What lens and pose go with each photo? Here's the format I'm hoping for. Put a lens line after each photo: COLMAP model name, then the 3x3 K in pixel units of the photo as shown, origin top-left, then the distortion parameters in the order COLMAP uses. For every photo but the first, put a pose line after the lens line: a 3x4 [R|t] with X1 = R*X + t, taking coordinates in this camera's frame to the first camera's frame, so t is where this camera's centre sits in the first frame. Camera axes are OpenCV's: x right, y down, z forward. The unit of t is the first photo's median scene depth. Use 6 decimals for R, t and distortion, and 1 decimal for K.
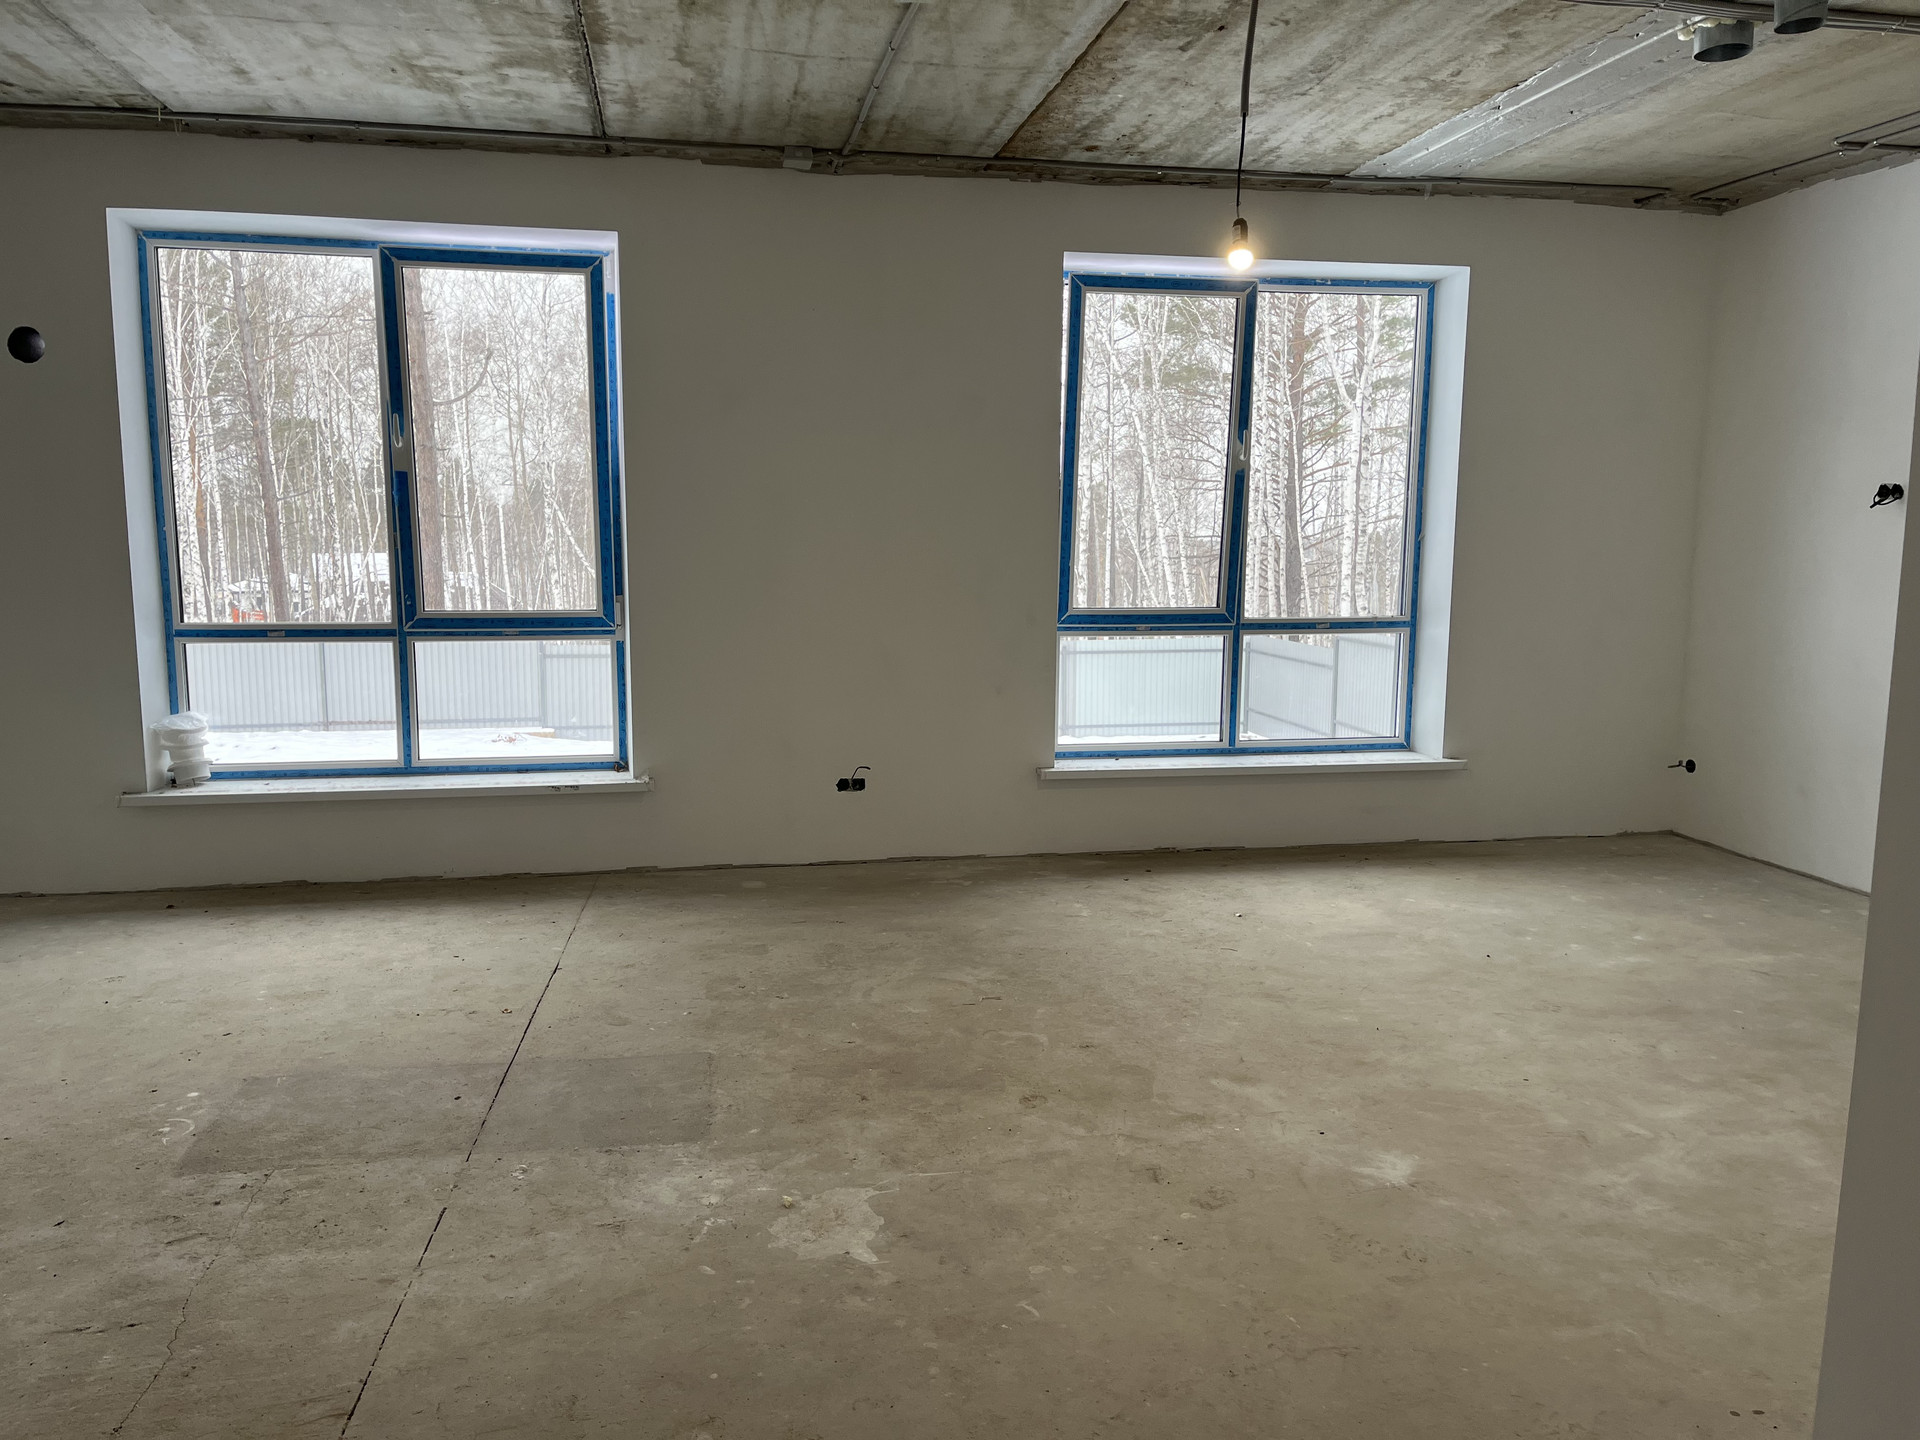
lens RADIAL K [[1458.6, 0, 960.0], [0, 1458.6, 720.0], [0, 0, 1]] dist [0.081505, -0.115563]
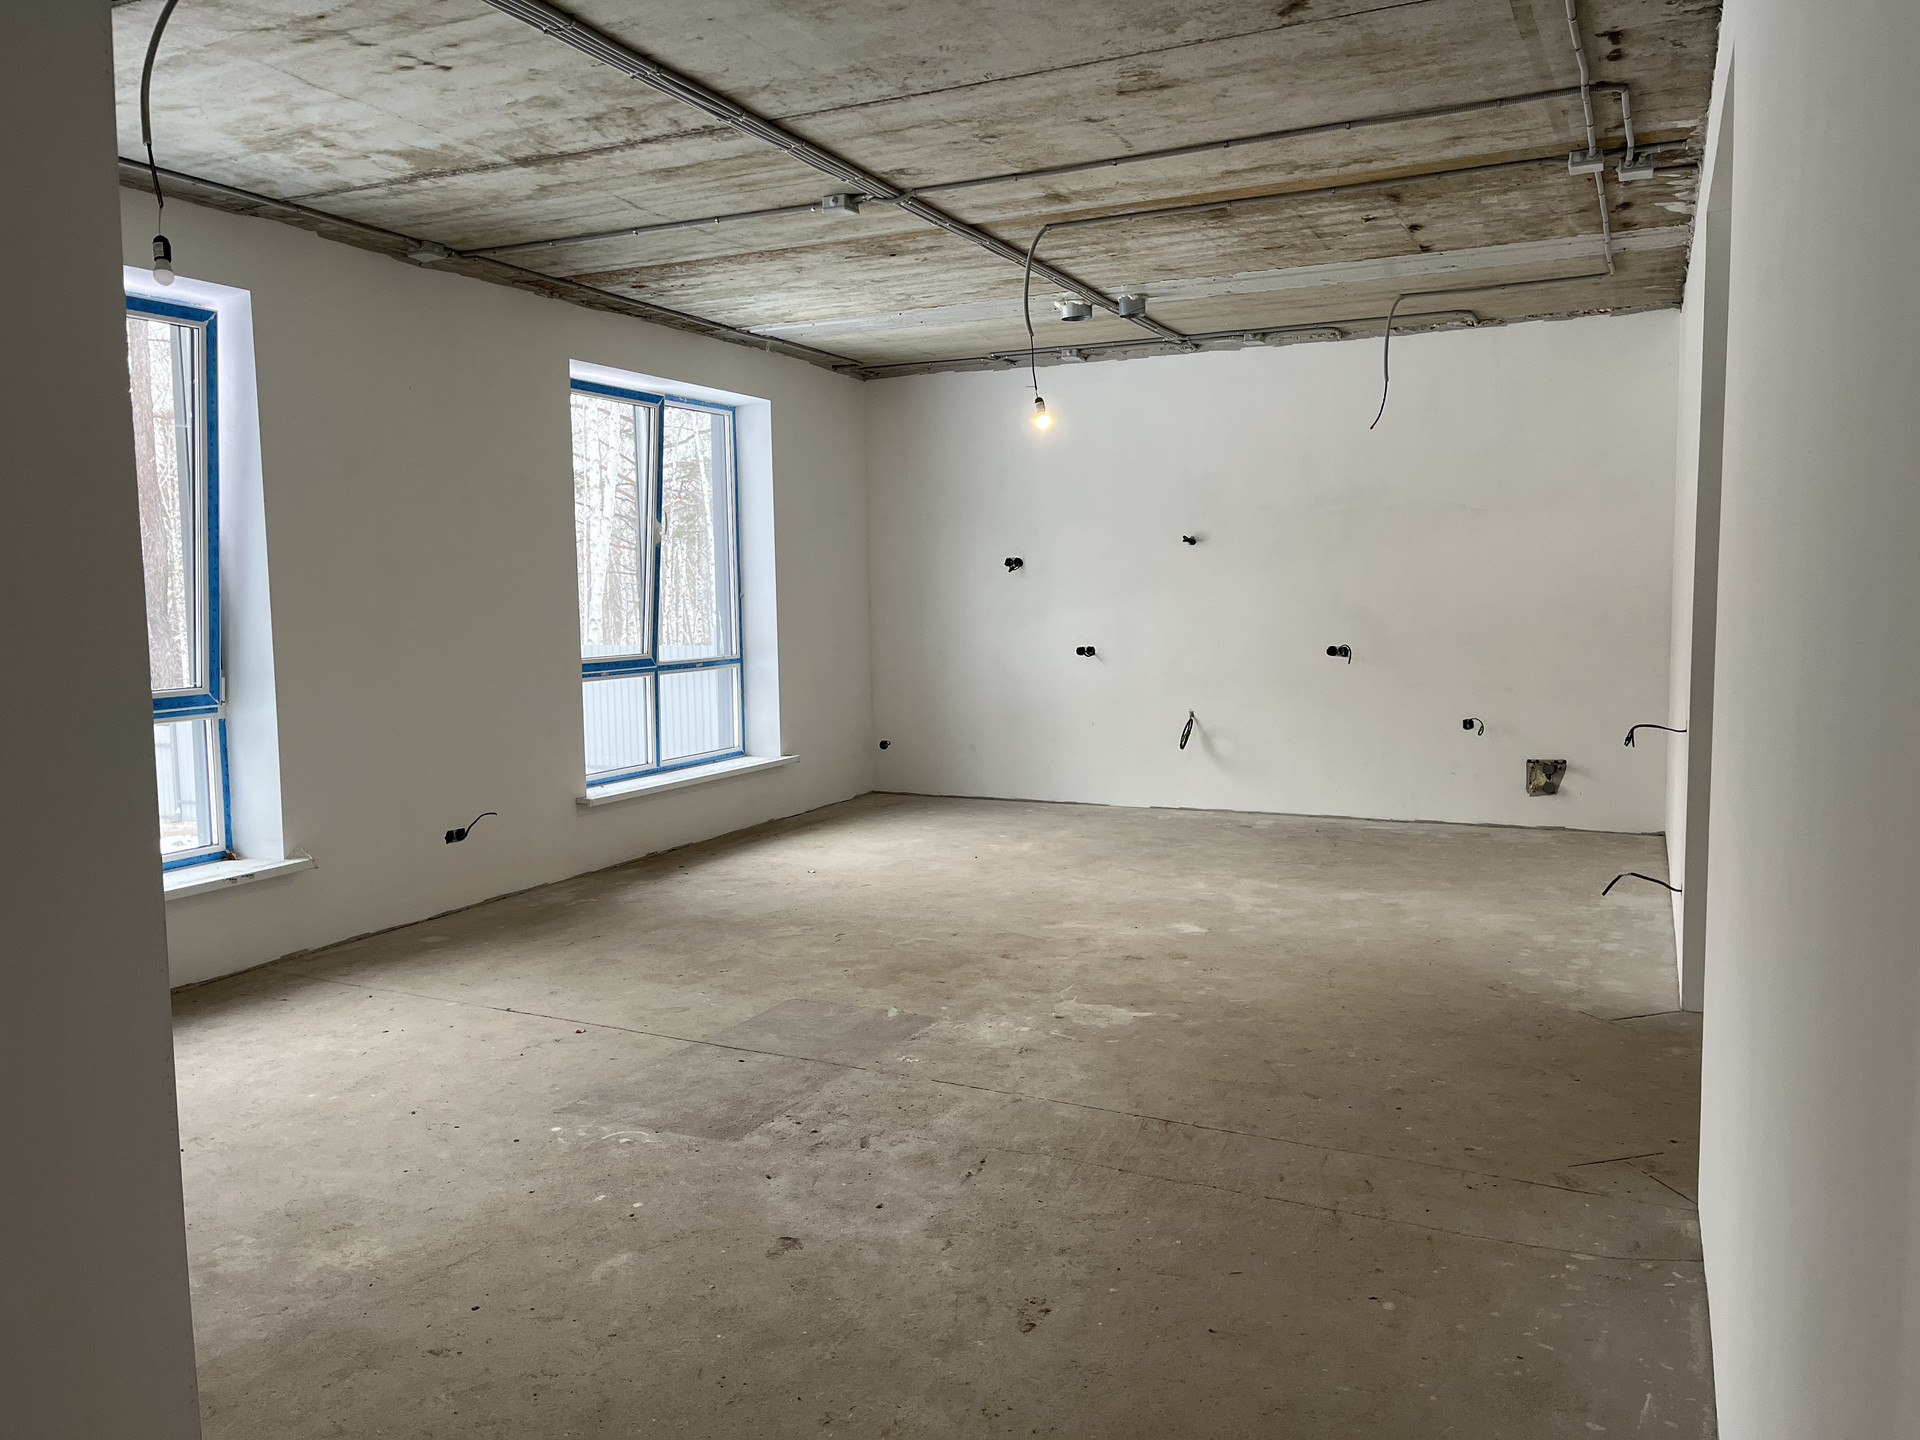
lens RADIAL K [[1458.6, 0, 960.0], [0, 1458.6, 720.0], [0, 0, 1]] dist [0.081505, -0.115563]
pose [[0.577766, -0.088683, 0.811370, -1.155548], [0.127435, 0.991690, 0.017647, -0.017513], [-0.806192, 0.093202, 0.584266, 0.126323]]
